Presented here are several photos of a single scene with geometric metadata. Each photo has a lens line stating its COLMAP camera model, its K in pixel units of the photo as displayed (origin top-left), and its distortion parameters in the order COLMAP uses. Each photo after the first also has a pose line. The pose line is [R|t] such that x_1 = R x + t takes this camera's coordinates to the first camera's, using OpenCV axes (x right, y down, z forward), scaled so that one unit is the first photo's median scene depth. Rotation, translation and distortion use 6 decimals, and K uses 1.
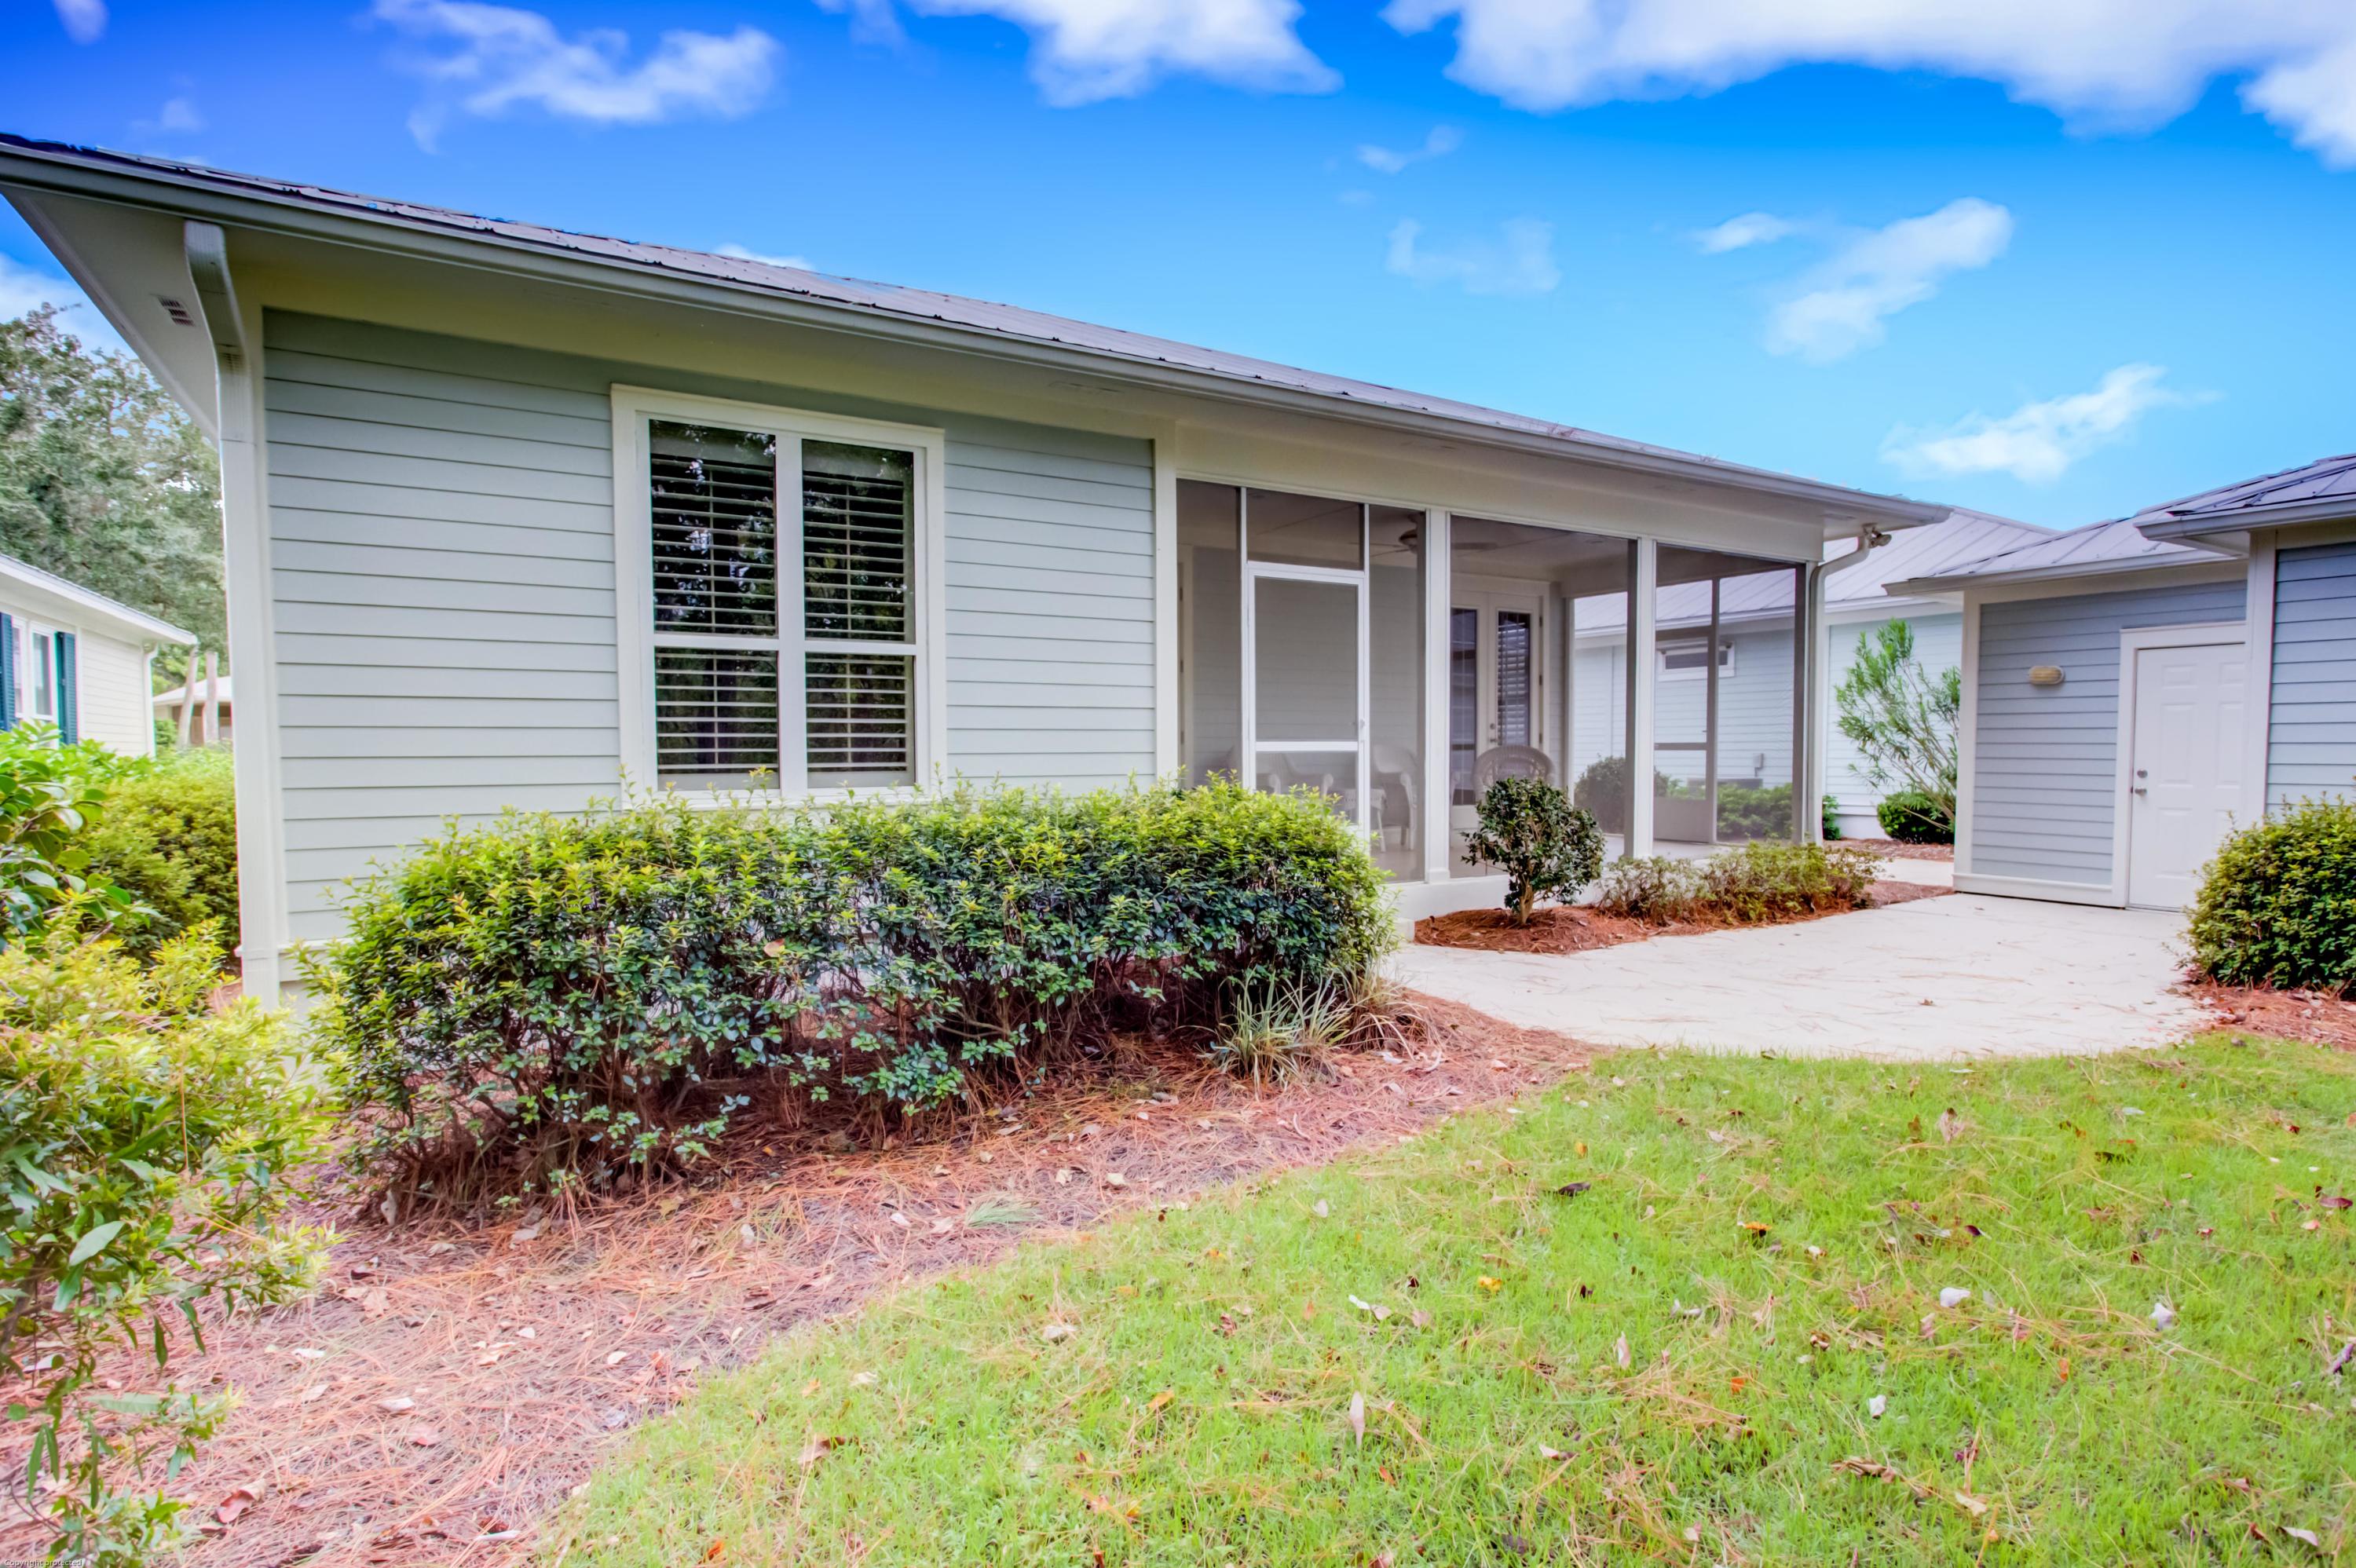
lens RADIAL K [[1167.8, 0, 1207.0], [0, 1167.8, 793.6], [0, 0, 1]] dist [-0.000478, 0.009161]
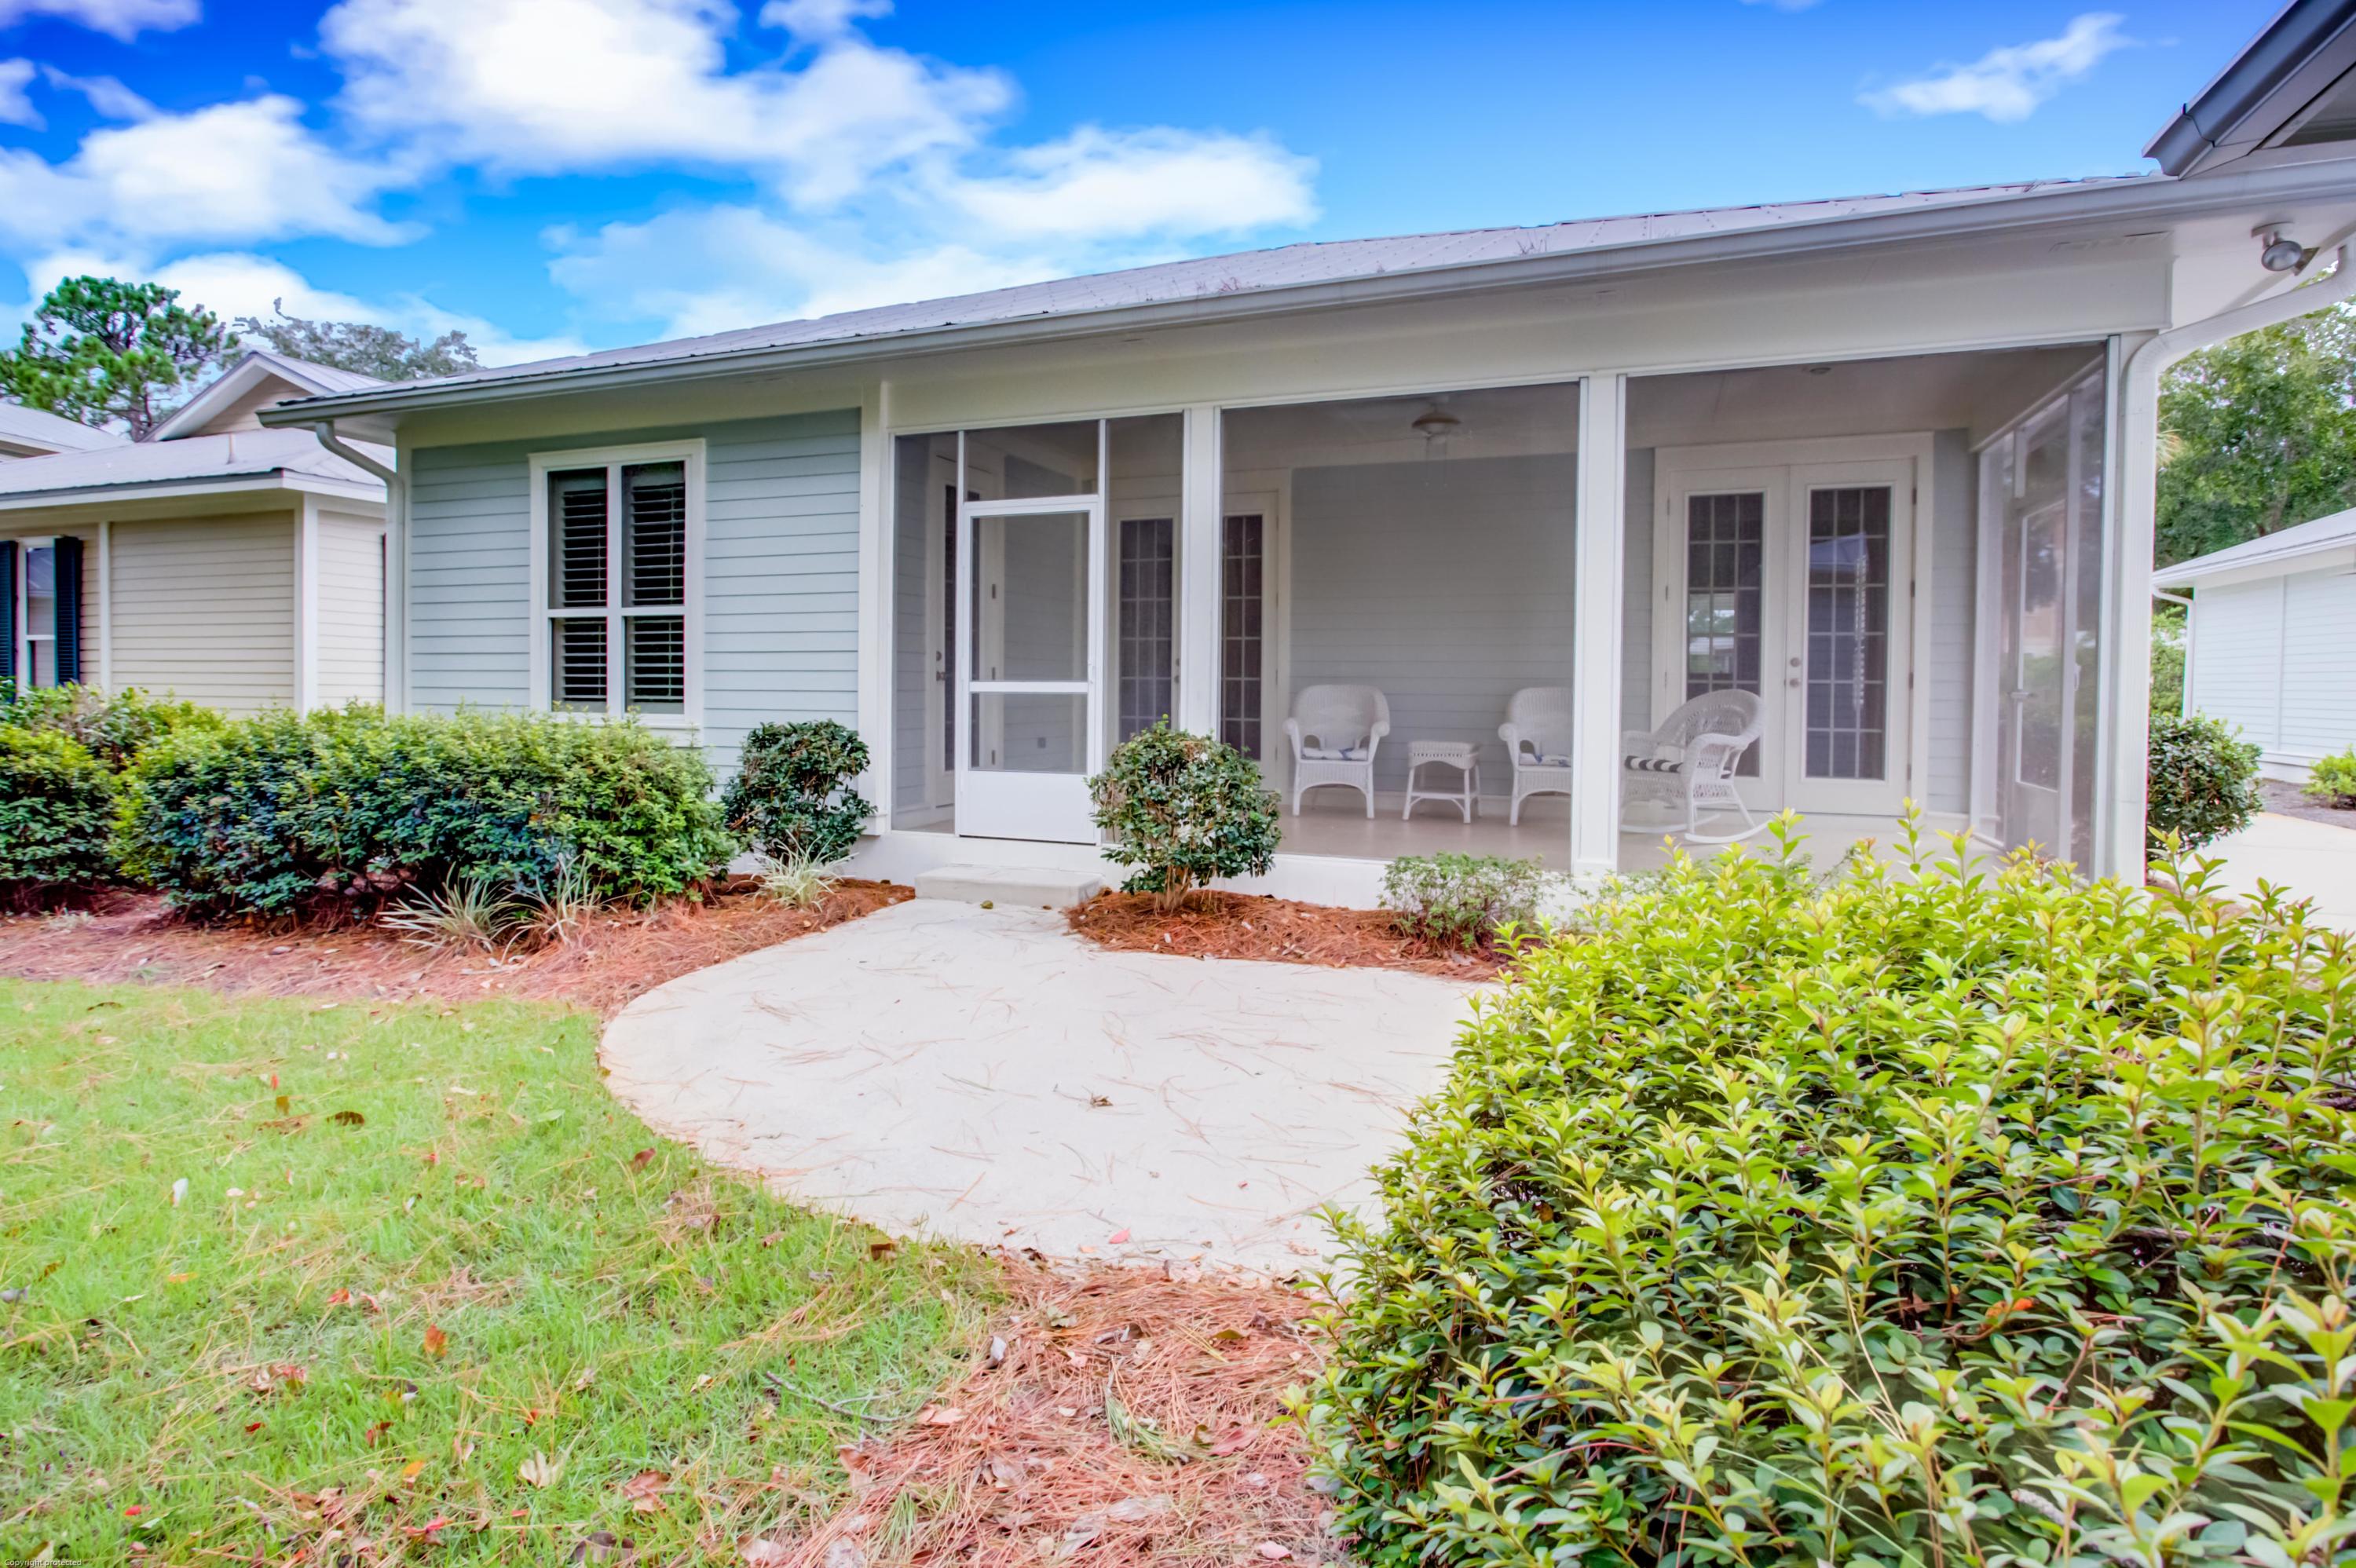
lens RADIAL K [[1167.8, 0, 1221.6], [0, 1167.8, 695.5], [0, 0, 1]] dist [-0.000478, 0.009161]
pose [[0.628192, 0.007294, -0.778024, 1.550448], [-0.039740, 0.998952, -0.022721, -0.029437], [0.777043, 0.045192, 0.627823, 0.878573]]
